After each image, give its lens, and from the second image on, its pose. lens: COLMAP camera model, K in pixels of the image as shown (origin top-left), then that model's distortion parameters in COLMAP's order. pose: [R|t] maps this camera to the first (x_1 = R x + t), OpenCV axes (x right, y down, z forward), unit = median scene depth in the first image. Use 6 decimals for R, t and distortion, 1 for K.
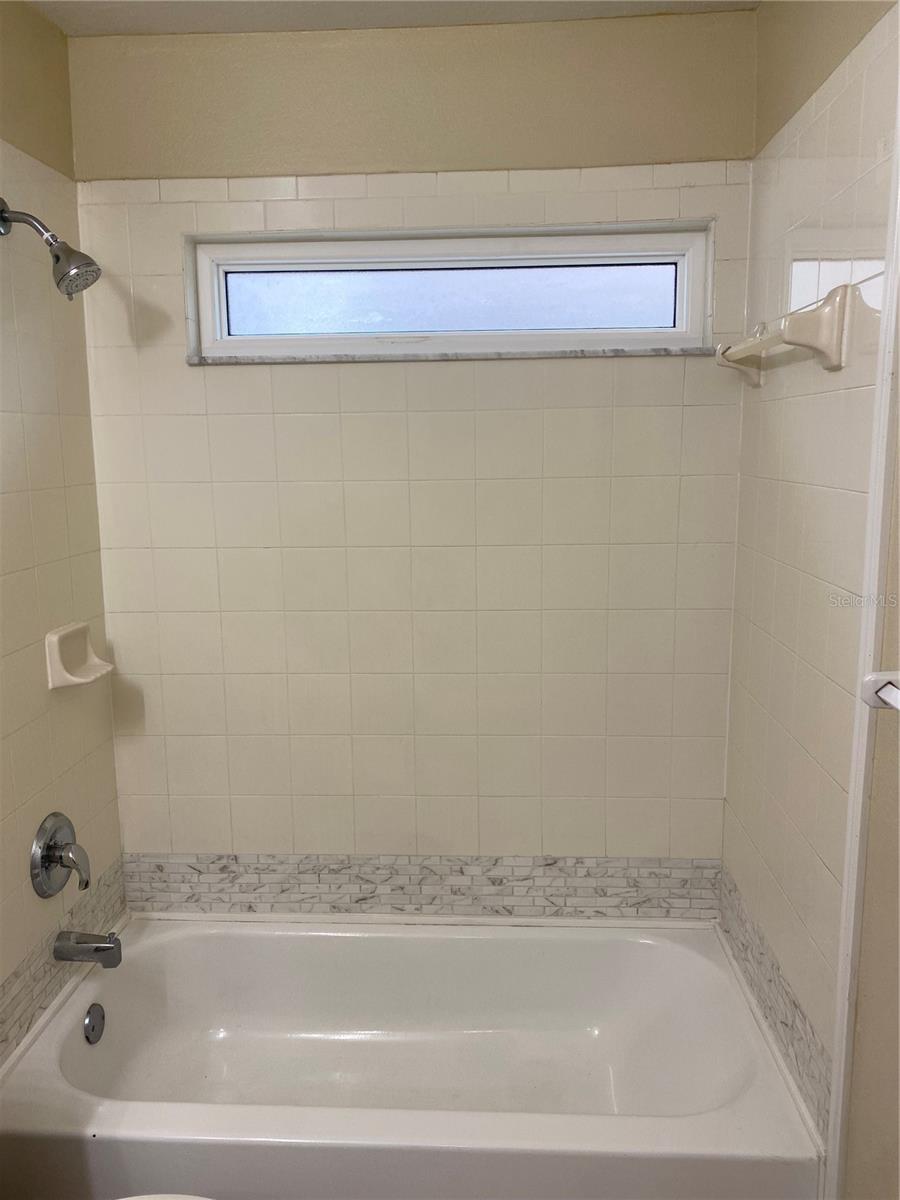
lens RADIAL K [[916.6, 0, 445.0], [0, 916.6, 603.2], [0, 0, 1]] dist [0.014139, -0.008847]
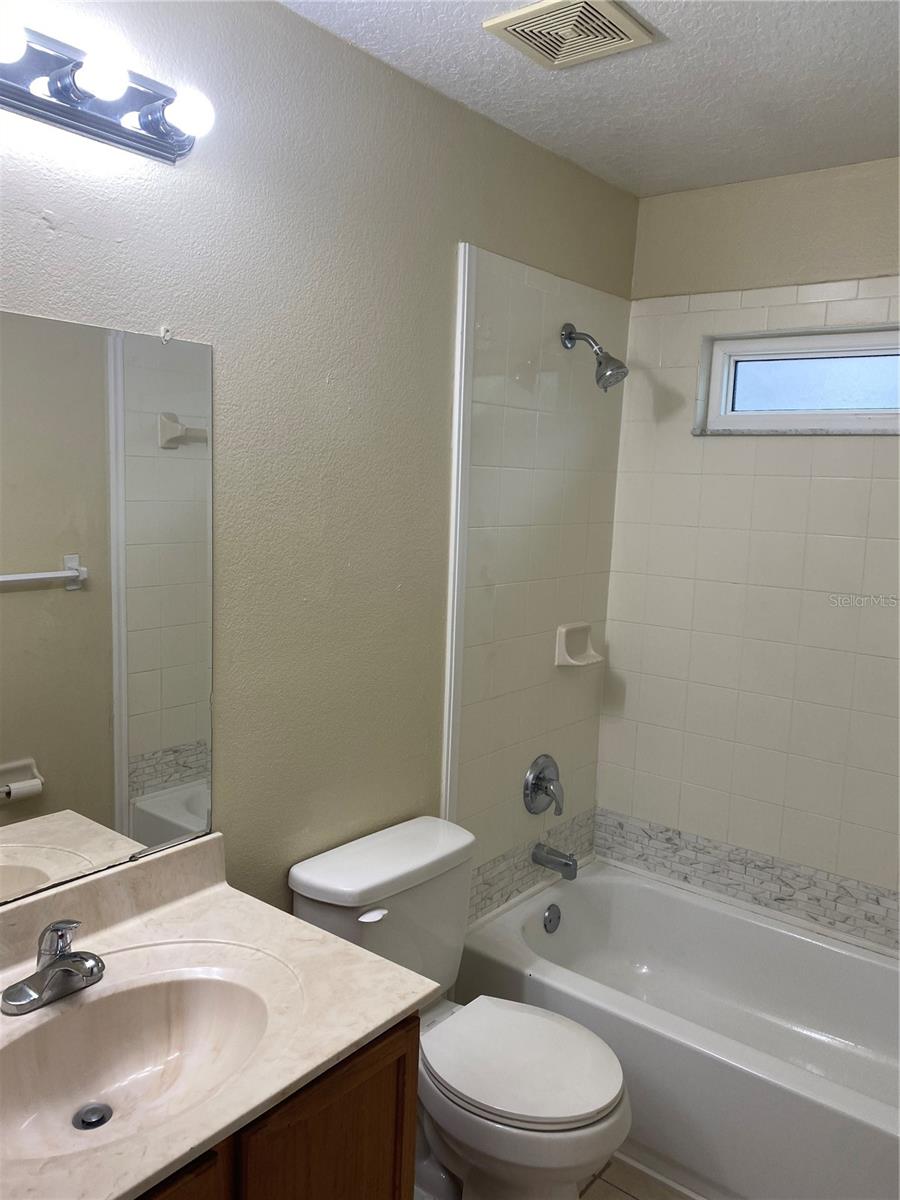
lens RADIAL K [[916.6, 0, 445.0], [0, 916.6, 603.2], [0, 0, 1]] dist [0.014139, -0.008847]
pose [[0.812114, 0.120390, -0.570944, 0.188230], [-0.145690, 0.989329, 0.001380, 0.019167], [0.565018, 0.082060, 0.820988, -0.213152]]
